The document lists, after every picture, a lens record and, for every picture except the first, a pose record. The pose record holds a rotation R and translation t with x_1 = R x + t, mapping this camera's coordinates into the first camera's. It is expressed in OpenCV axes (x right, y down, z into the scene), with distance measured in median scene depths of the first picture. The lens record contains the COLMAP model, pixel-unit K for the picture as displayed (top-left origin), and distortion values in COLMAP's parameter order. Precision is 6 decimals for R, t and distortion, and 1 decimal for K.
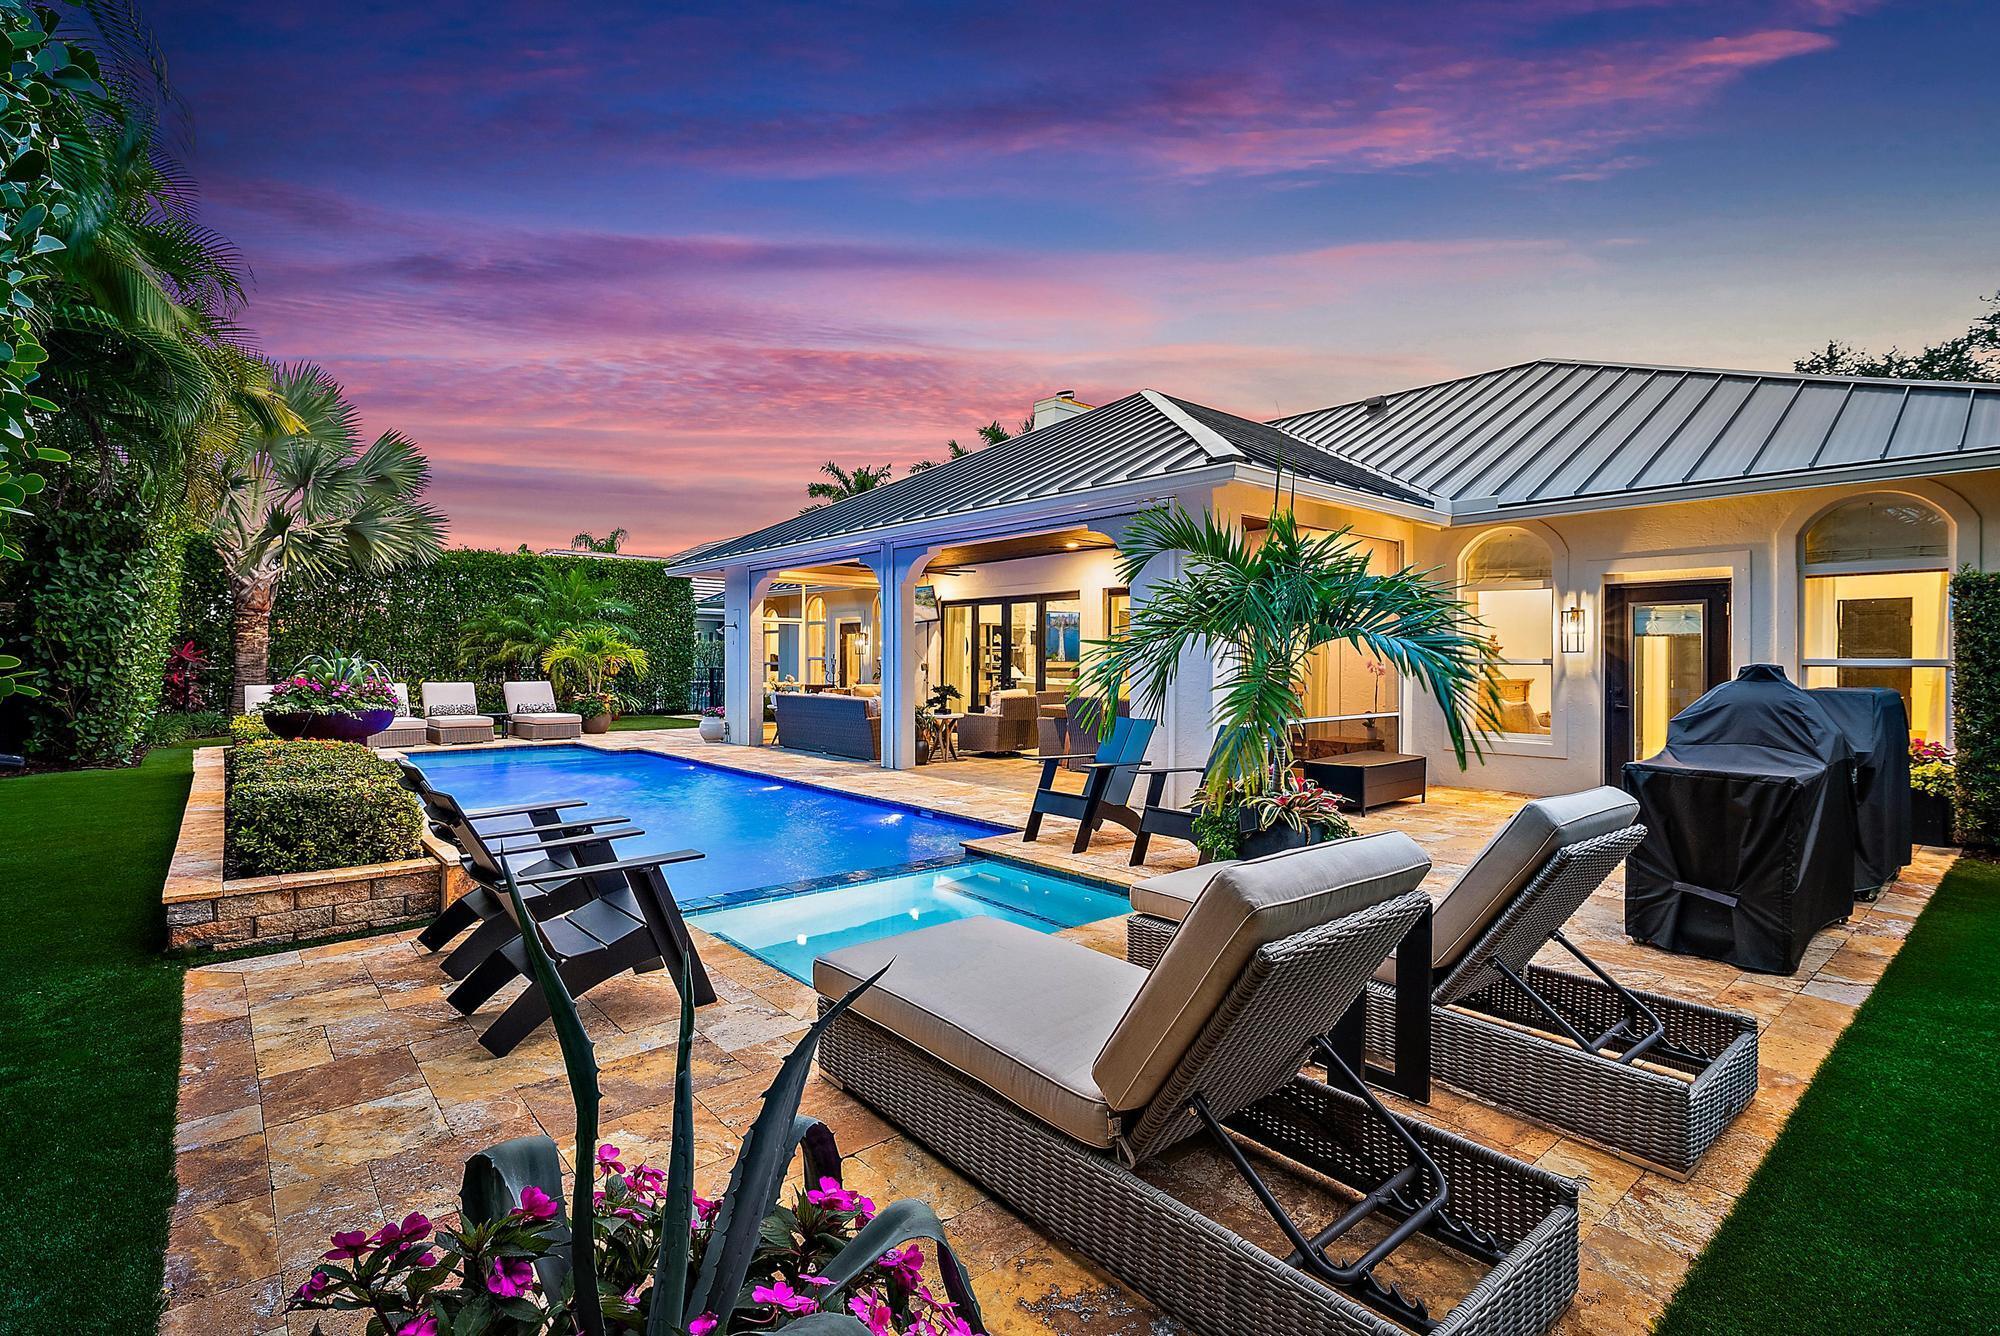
lens RADIAL K [[902.1, 0, 996.0], [0, 902.1, 666.5], [0, 0, 1]] dist [0.000575, -0.000176]
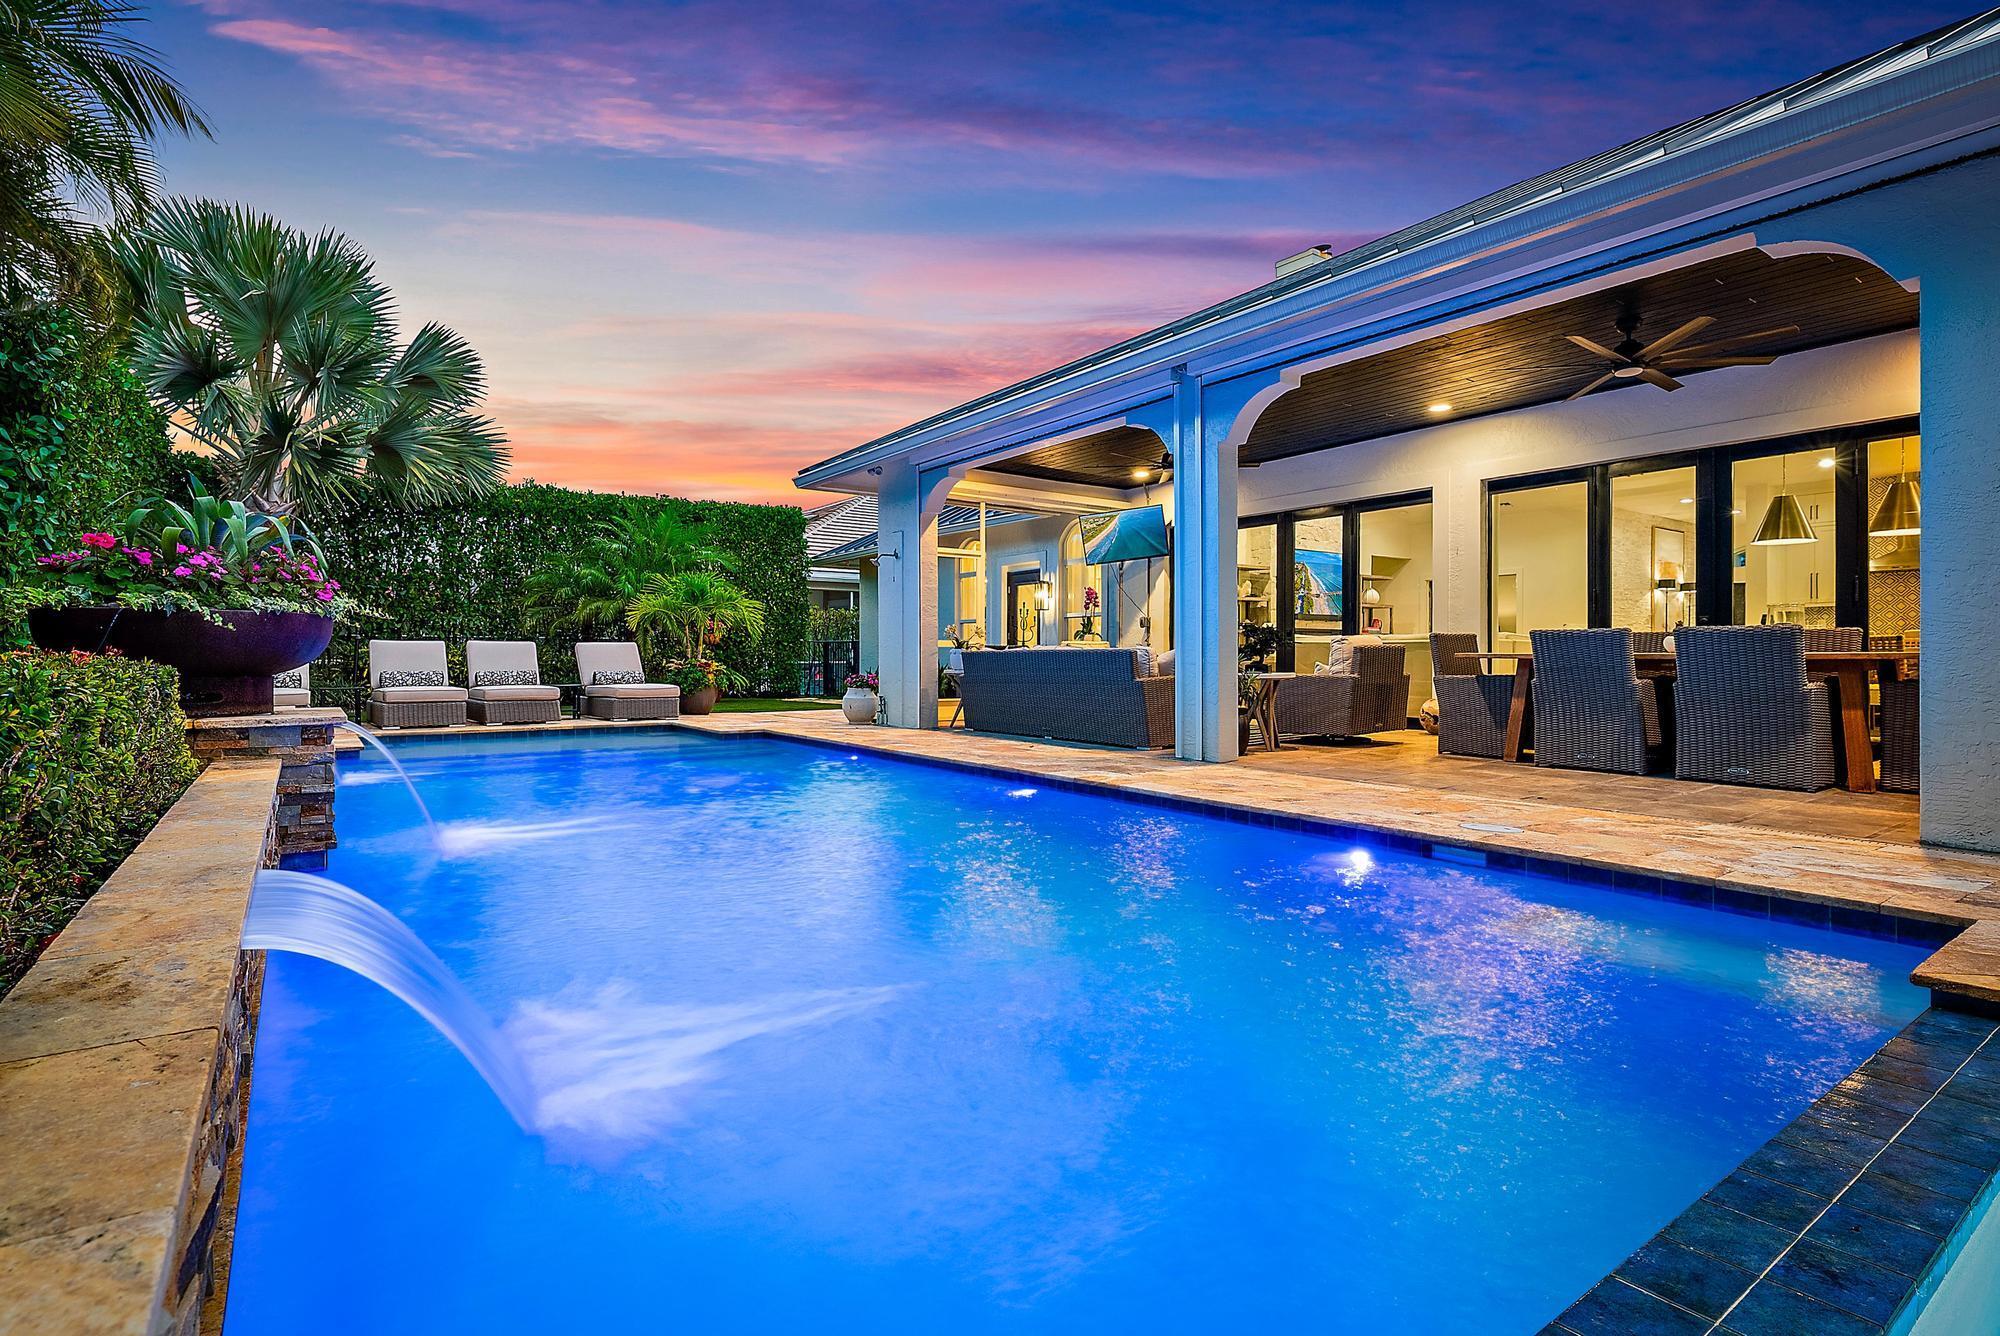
lens RADIAL K [[963.0, 0, 998.9], [0, 963.0, 677.9], [0, 0, 1]] dist [0.001209, 0.000255]
pose [[0.995343, -0.000424, -0.096392, -0.129522], [0.001857, 0.999889, 0.014777, 0.034937], [0.096375, -0.014887, 0.995234, 0.256723]]
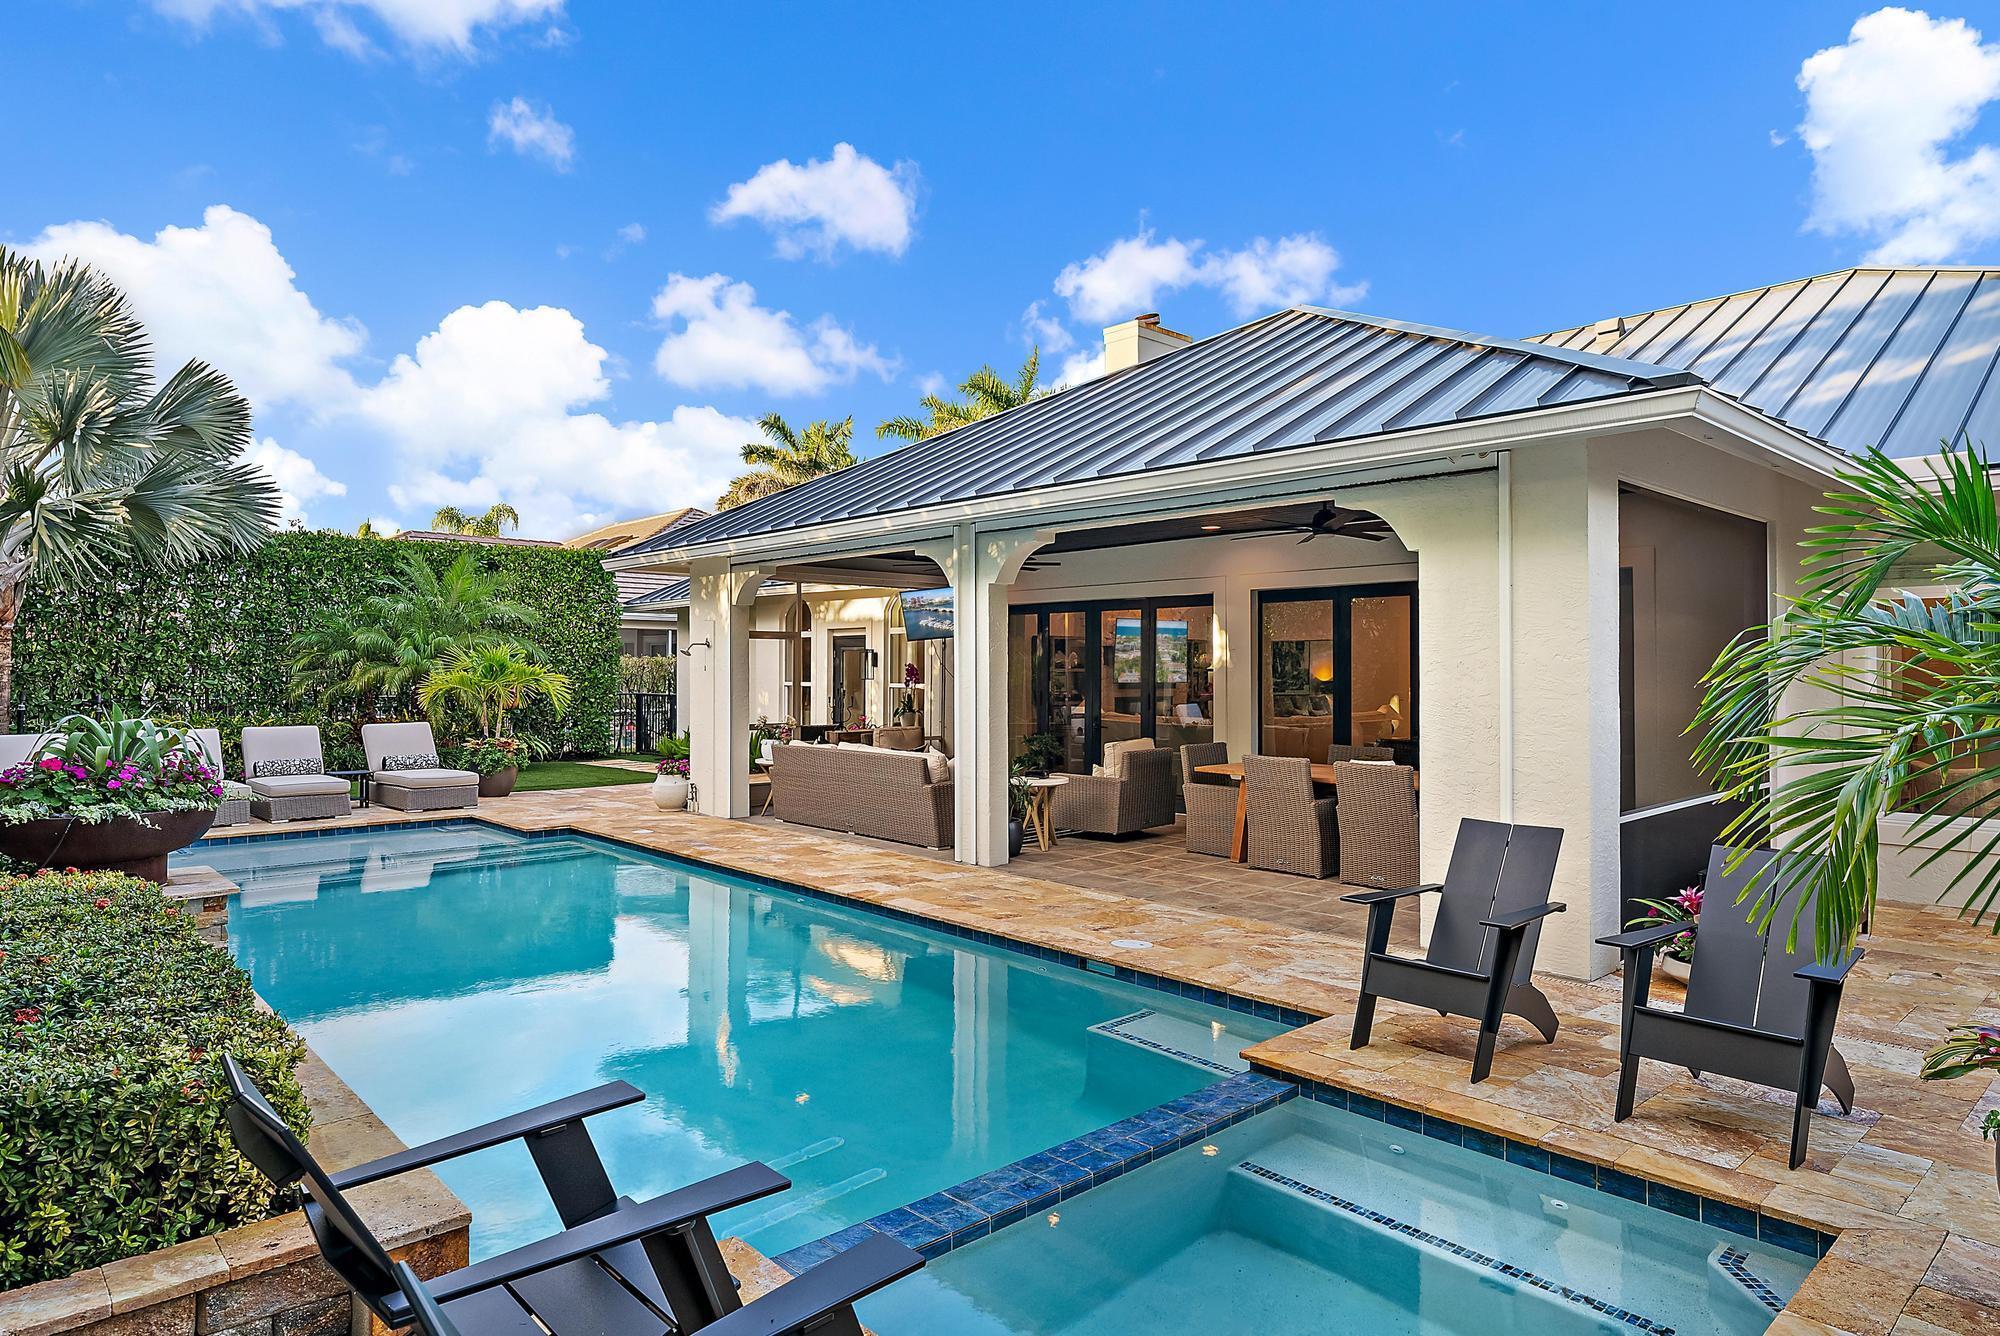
lens RADIAL K [[1140.6, 0, 1000.0], [0, 1140.6, 668.0], [0, 0, 1]] dist [0.002905, 0.000104]
pose [[0.999553, -0.001464, 0.029845, -0.085001], [0.001774, 0.999945, -0.010370, -0.015853], [-0.029828, 0.010419, 0.999501, 0.114629]]
